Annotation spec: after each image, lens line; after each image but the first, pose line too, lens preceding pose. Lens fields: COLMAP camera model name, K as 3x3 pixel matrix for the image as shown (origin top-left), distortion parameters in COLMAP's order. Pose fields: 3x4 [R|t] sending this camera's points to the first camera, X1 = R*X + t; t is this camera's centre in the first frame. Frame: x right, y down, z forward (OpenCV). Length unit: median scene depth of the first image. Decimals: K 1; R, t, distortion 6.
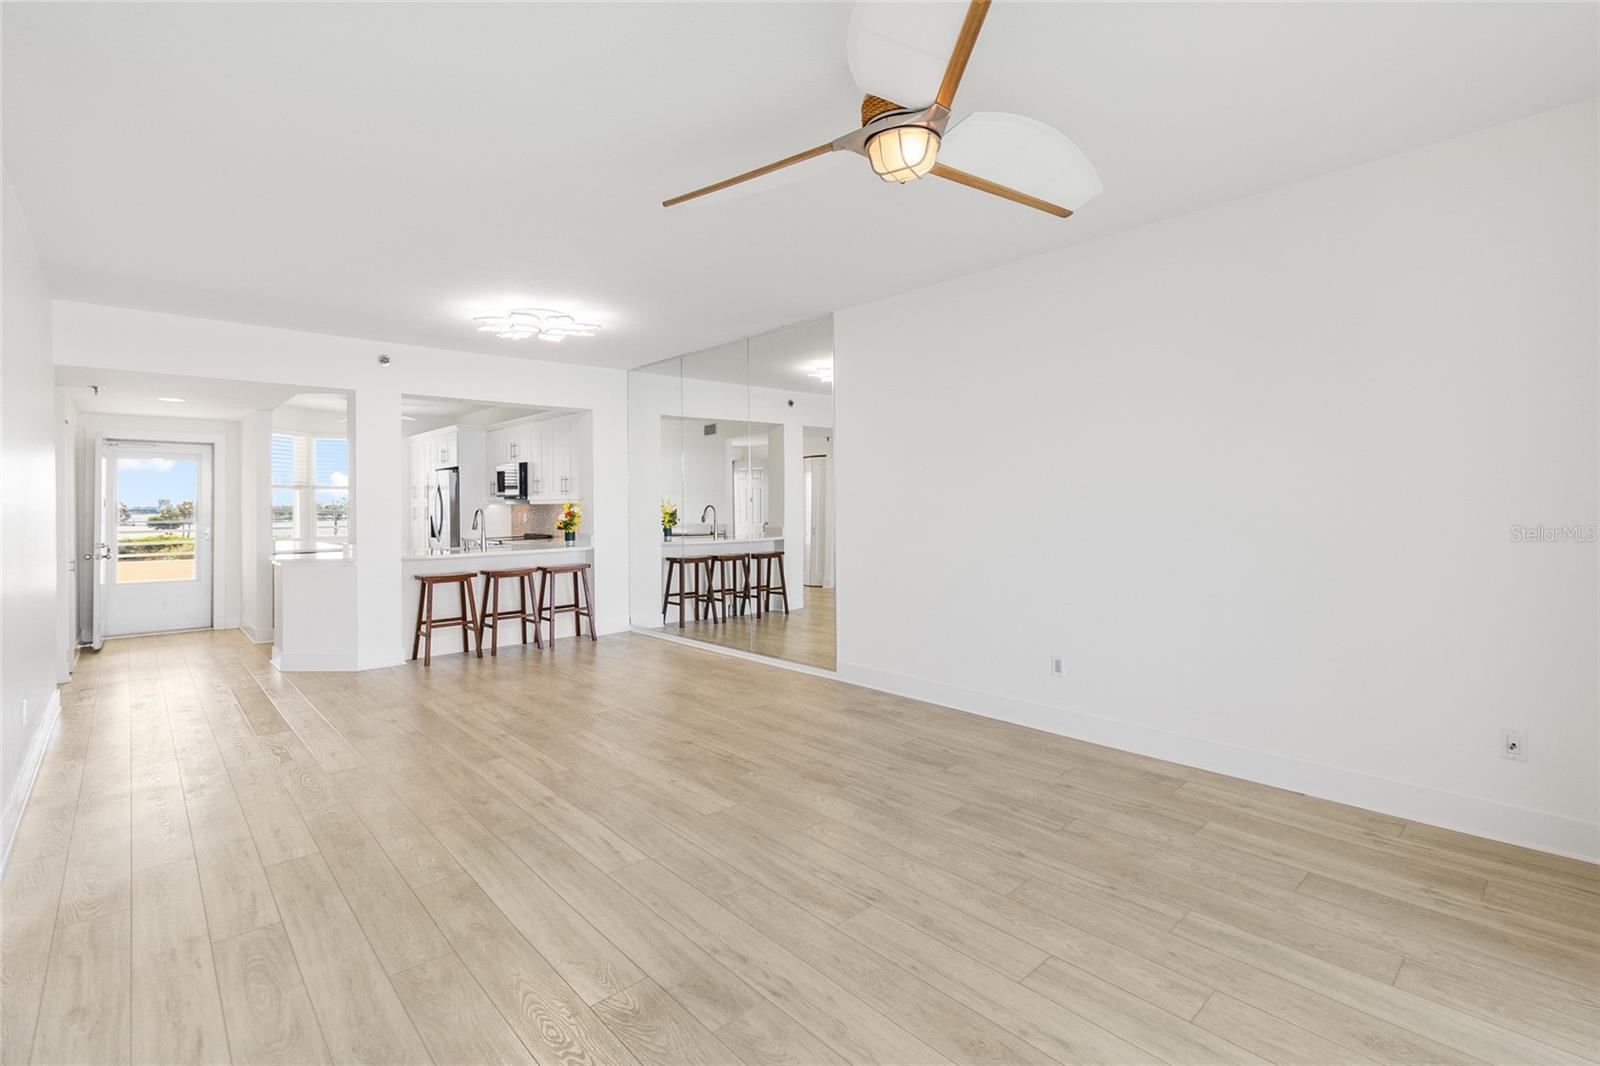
lens RADIAL K [[732.6, 0, 812.2], [0, 732.6, 496.6], [0, 0, 1]] dist [0.000695, -0.000198]
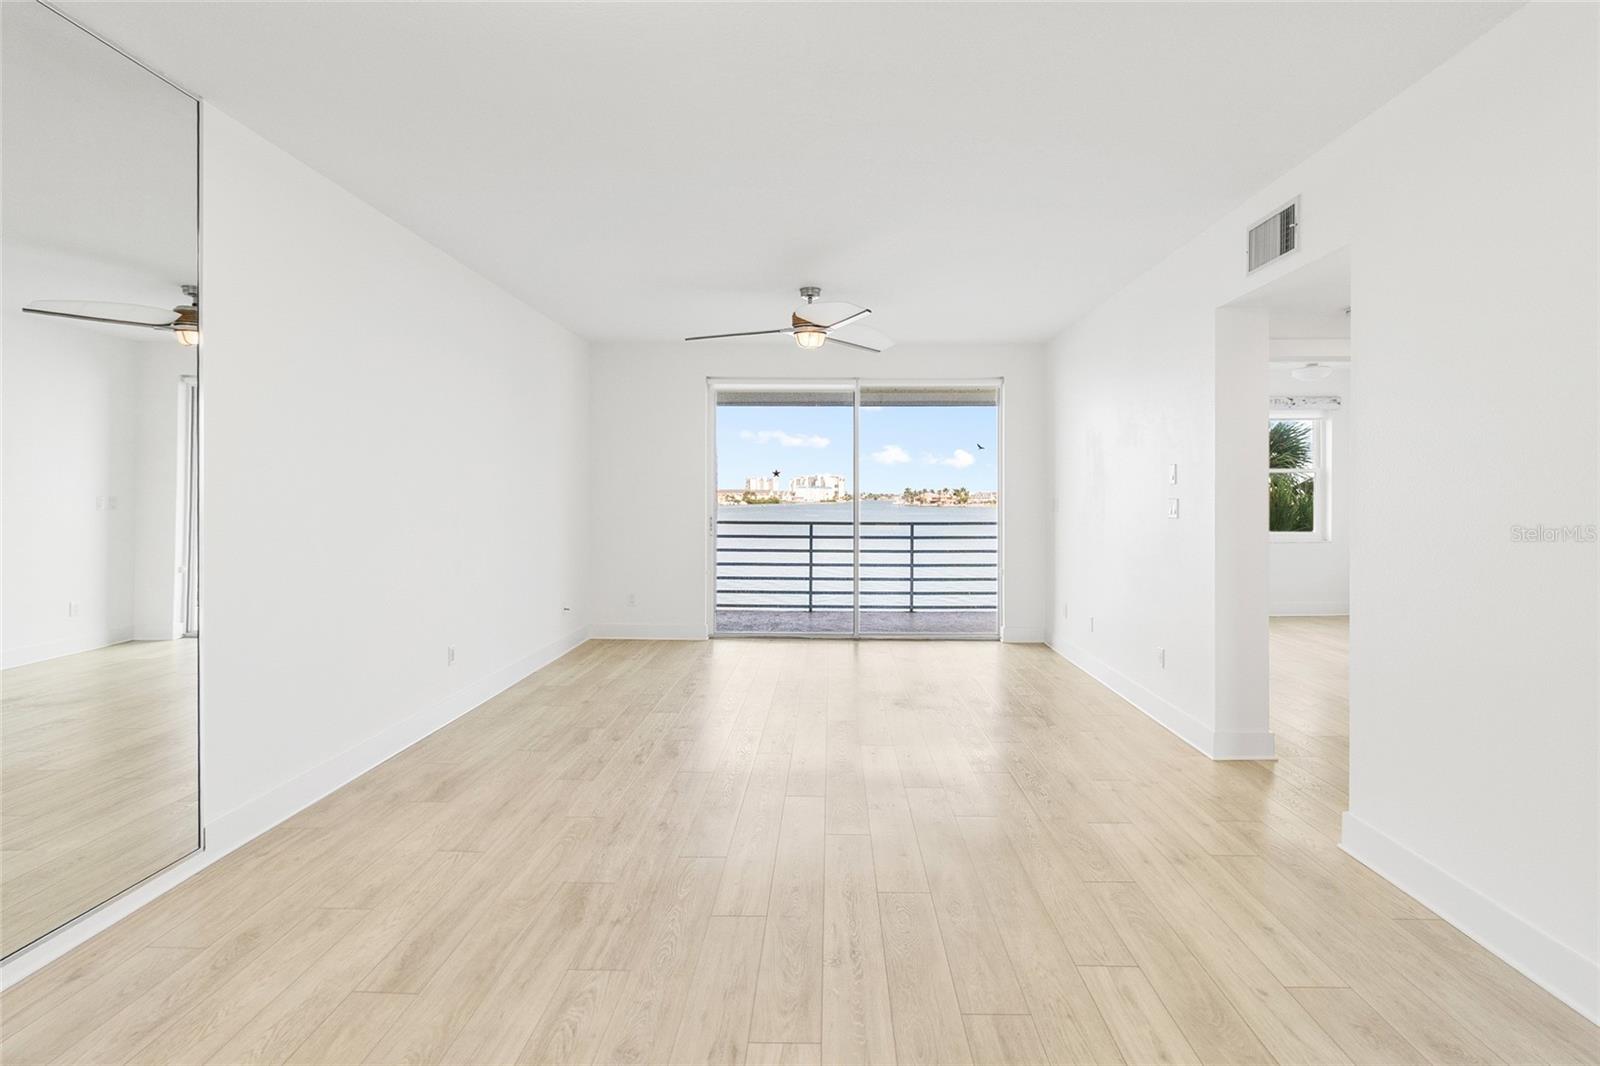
lens RADIAL K [[750.7, 0, 819.4], [0, 750.7, 496.6], [0, 0, 1]] dist [0.000559, 0.000106]
pose [[-0.723846, 0.010329, 0.689884, -0.477035], [0.001735, 0.999912, -0.013150, 0.011720], [-0.689960, -0.008322, -0.723800, 0.857738]]
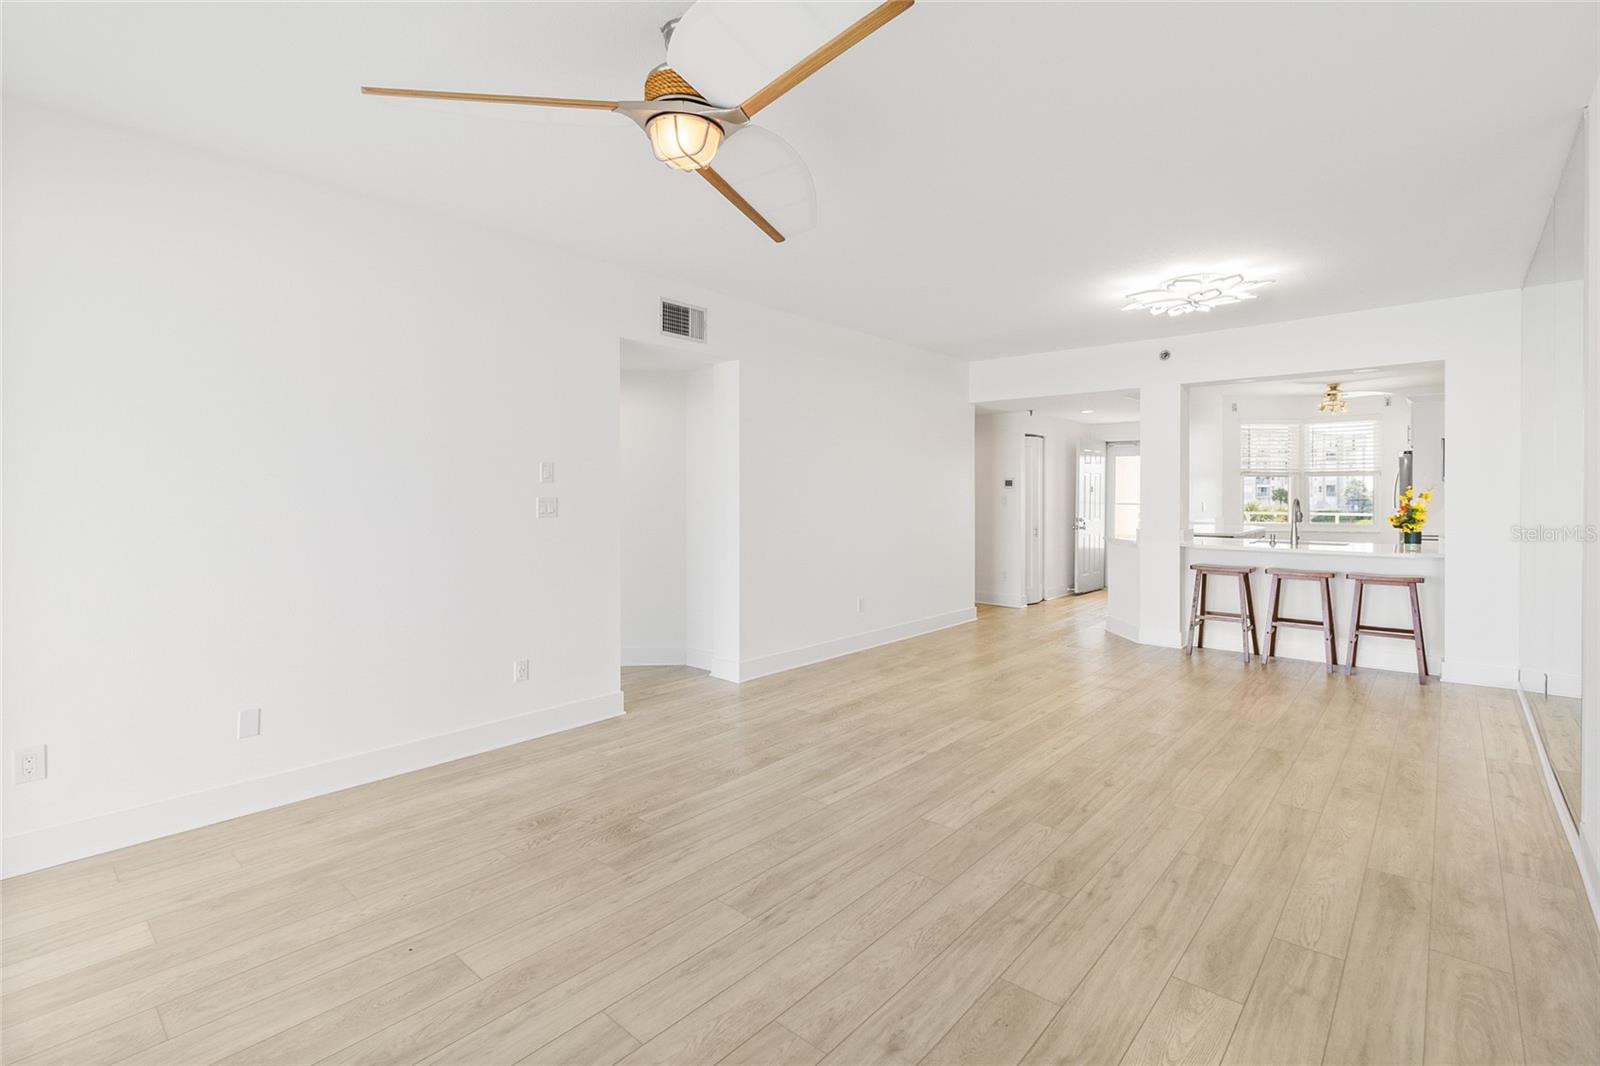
lens RADIAL K [[728.8, 0, 815.5], [0, 728.8, 502.5], [0, 0, 1]] dist [0.000974, 0.000054]
pose [[0.107521, 0.023403, -0.993927, 0.364430], [0.006701, 0.999683, 0.024263, -0.003635], [0.994180, -0.009269, 0.107330, 0.349299]]
